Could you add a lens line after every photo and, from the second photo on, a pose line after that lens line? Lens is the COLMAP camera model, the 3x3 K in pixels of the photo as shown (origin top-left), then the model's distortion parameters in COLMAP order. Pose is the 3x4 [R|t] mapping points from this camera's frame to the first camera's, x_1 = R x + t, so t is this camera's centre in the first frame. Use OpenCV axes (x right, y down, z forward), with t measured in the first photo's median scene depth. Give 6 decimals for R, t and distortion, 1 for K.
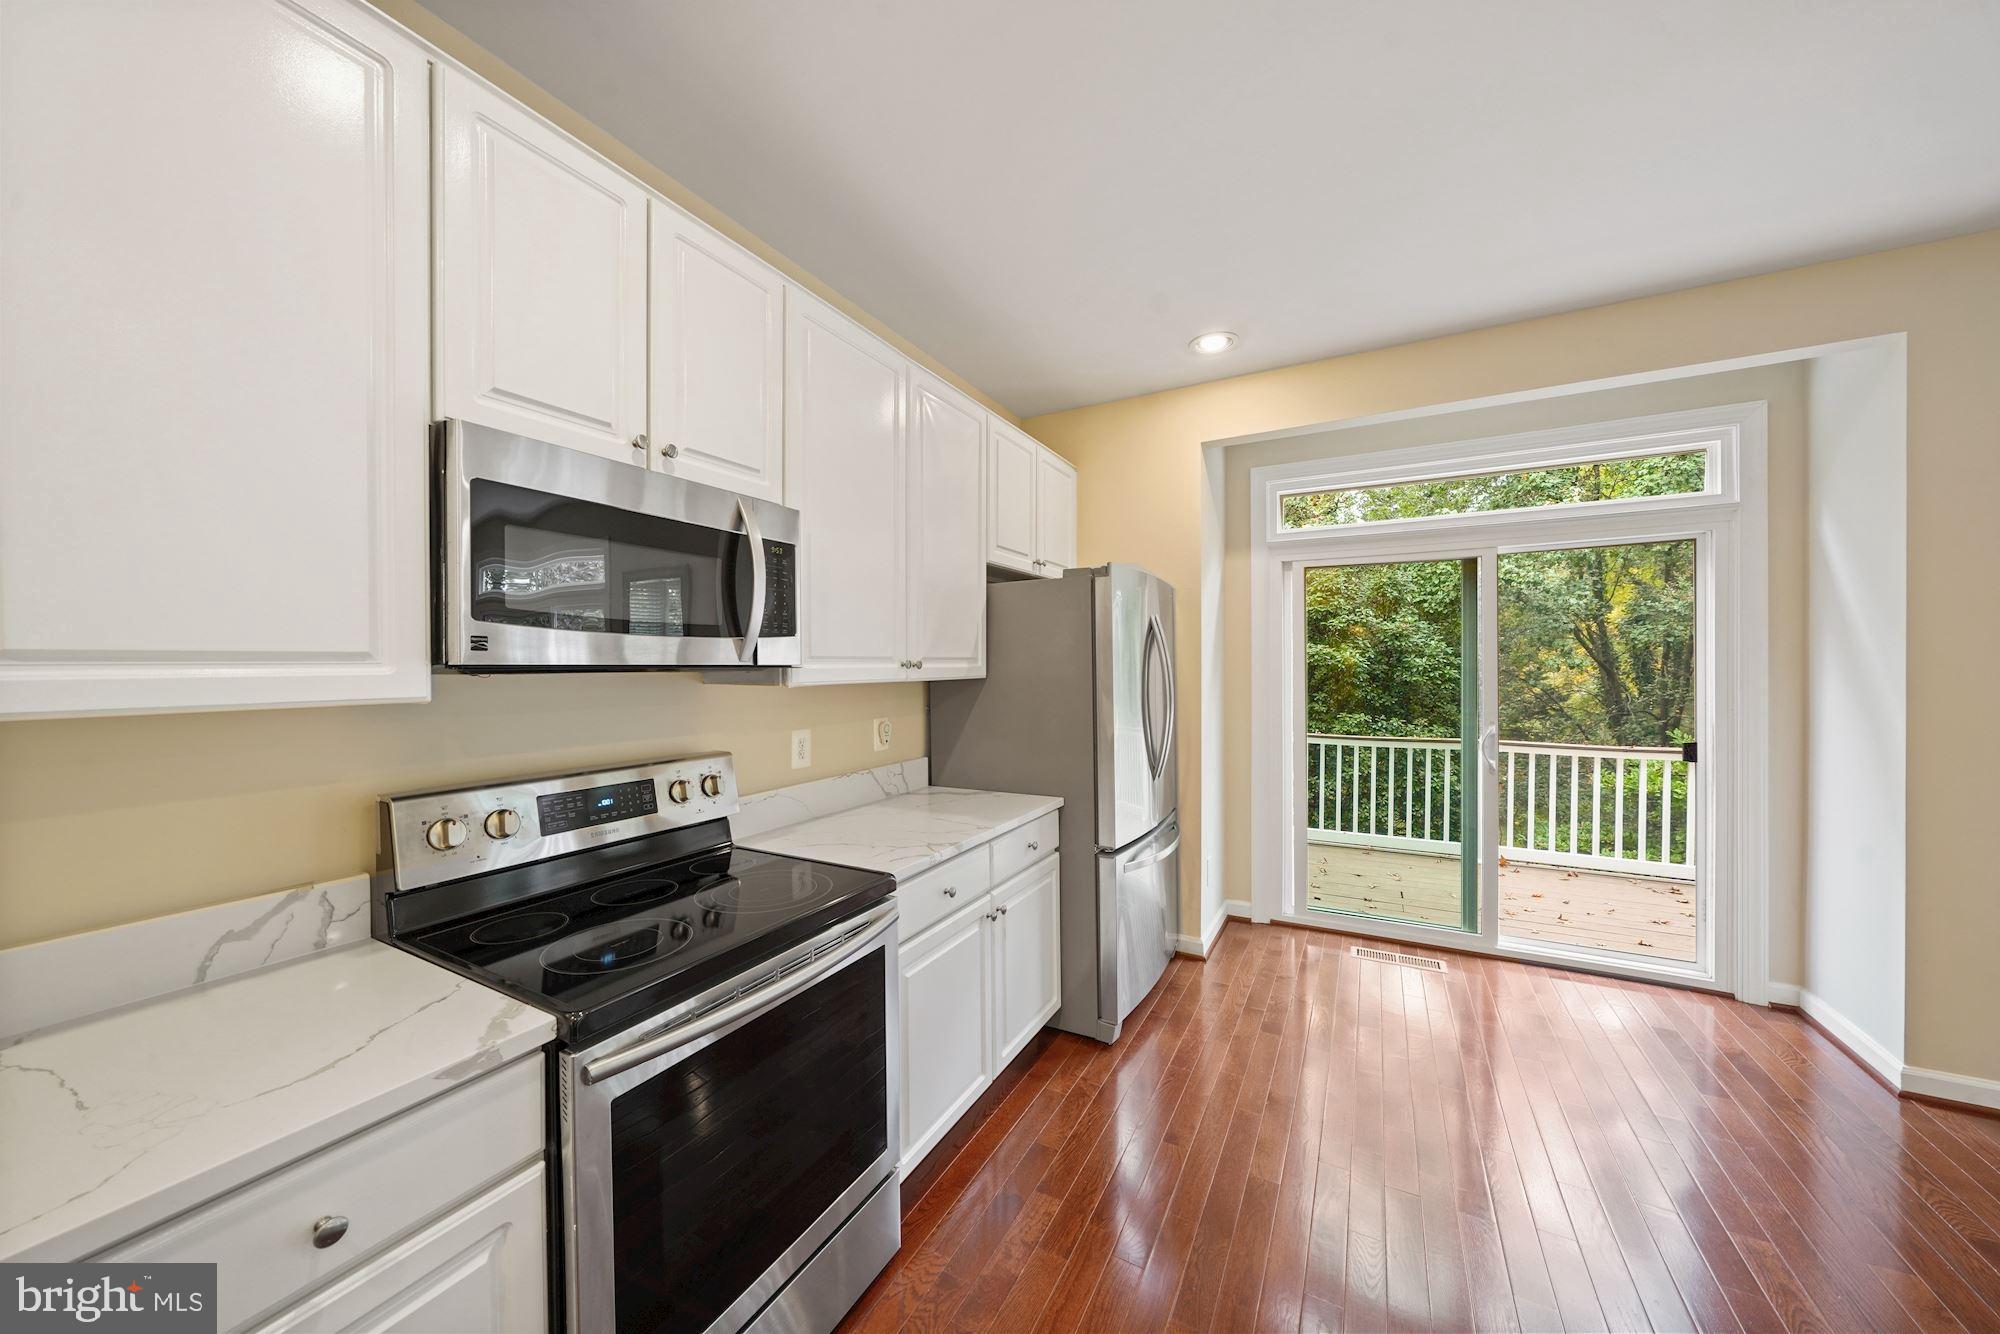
lens RADIAL K [[696.0, 0, 1000.0], [0, 696.0, 667.0], [0, 0, 1]] dist [-0.000763, -0.000096]
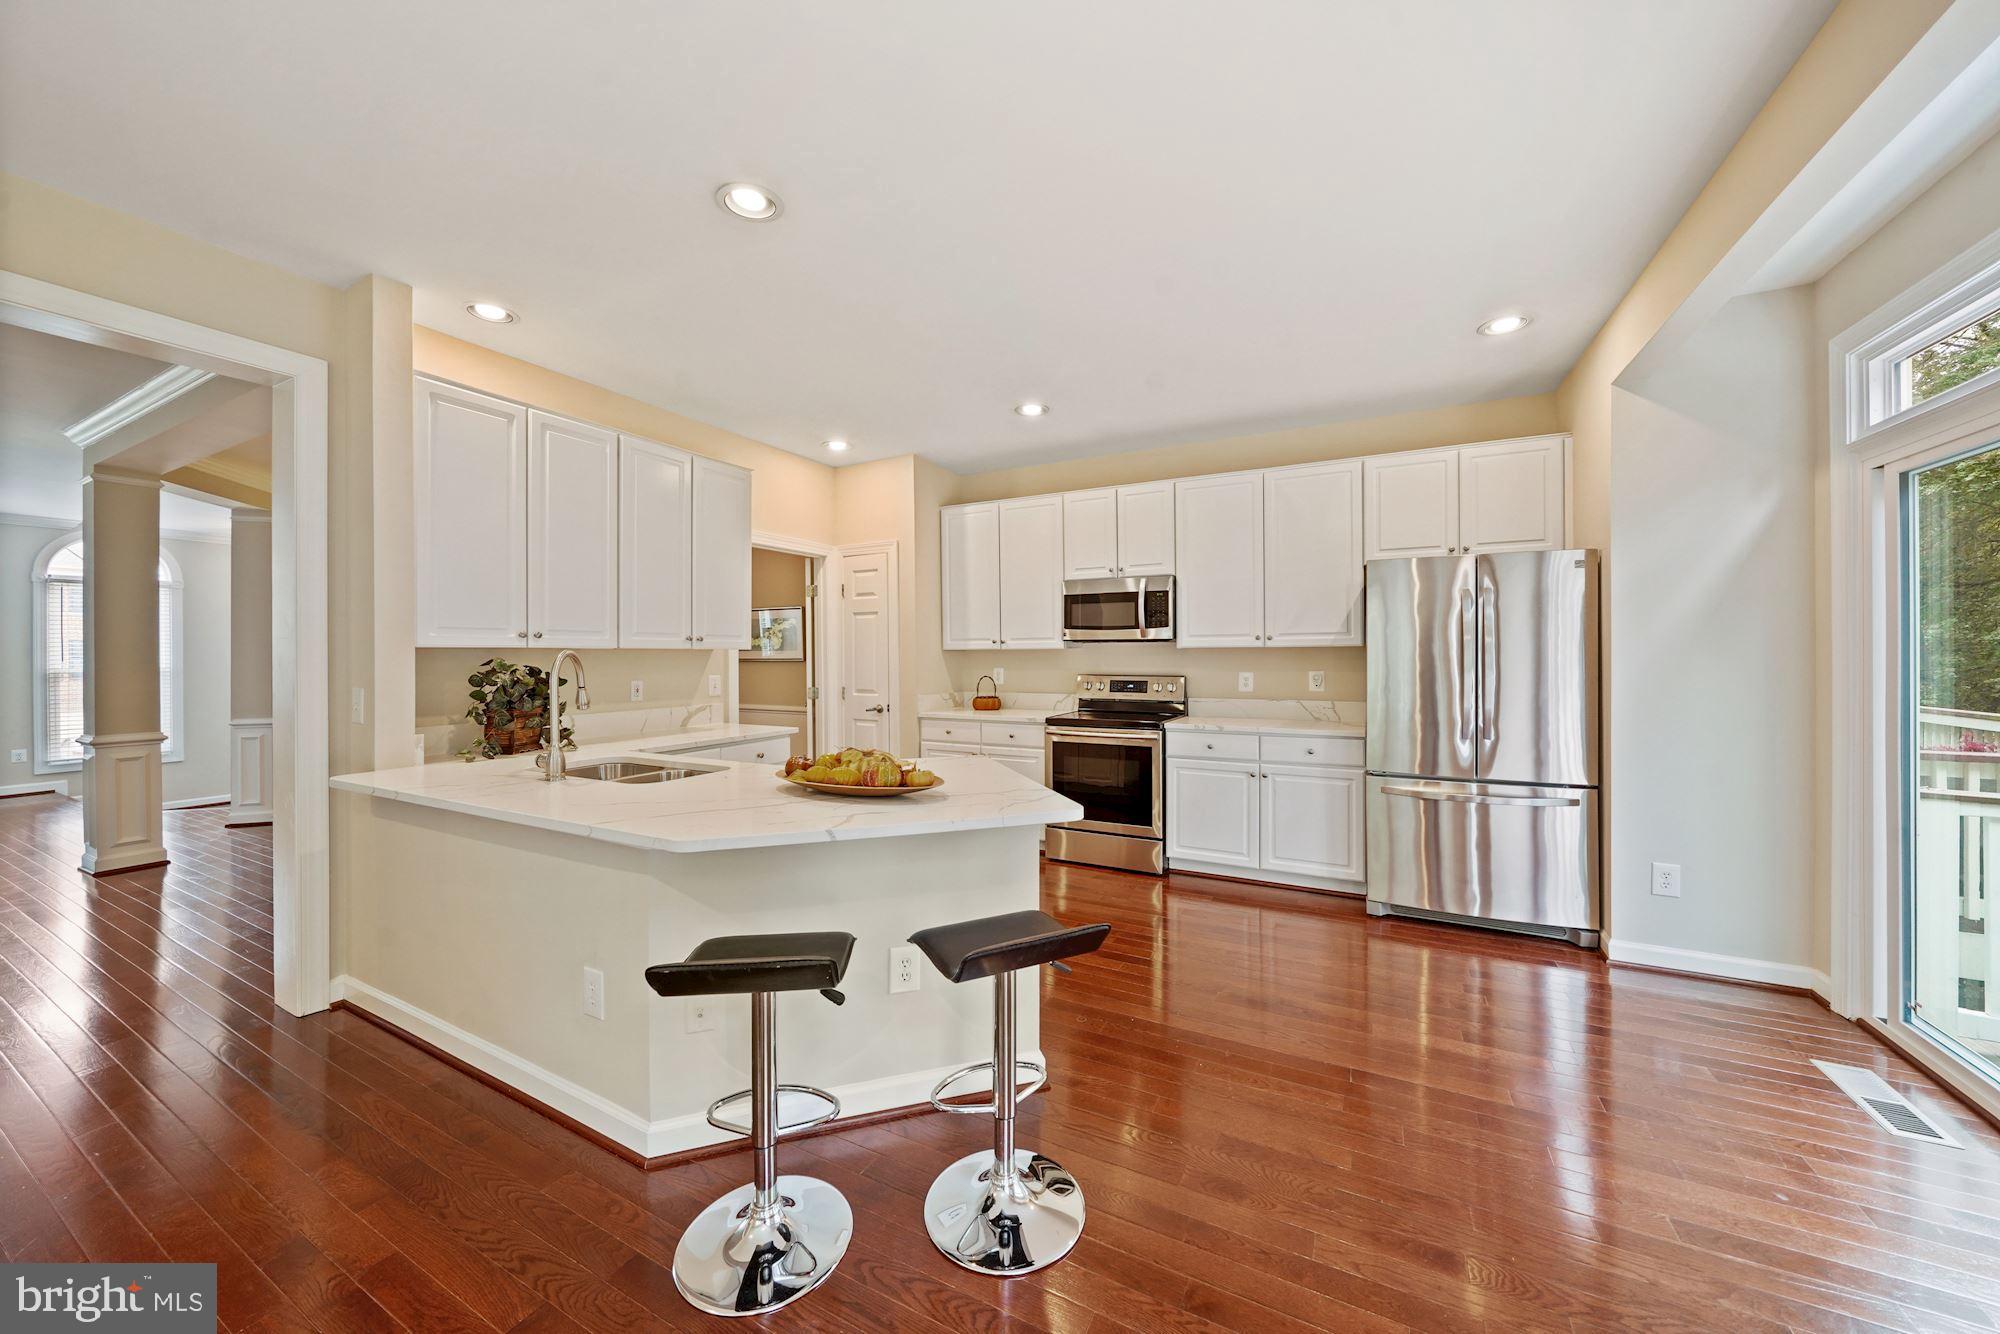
lens RADIAL K [[696.0, 0, 1000.0], [0, 696.0, 667.0], [0, 0, 1]] dist [-0.000763, -0.000096]
pose [[0.007856, 0.026286, -0.999624, 1.679141], [-0.001880, 0.999653, 0.026272, 0.026421], [0.999967, 0.001673, 0.007903, 0.295036]]
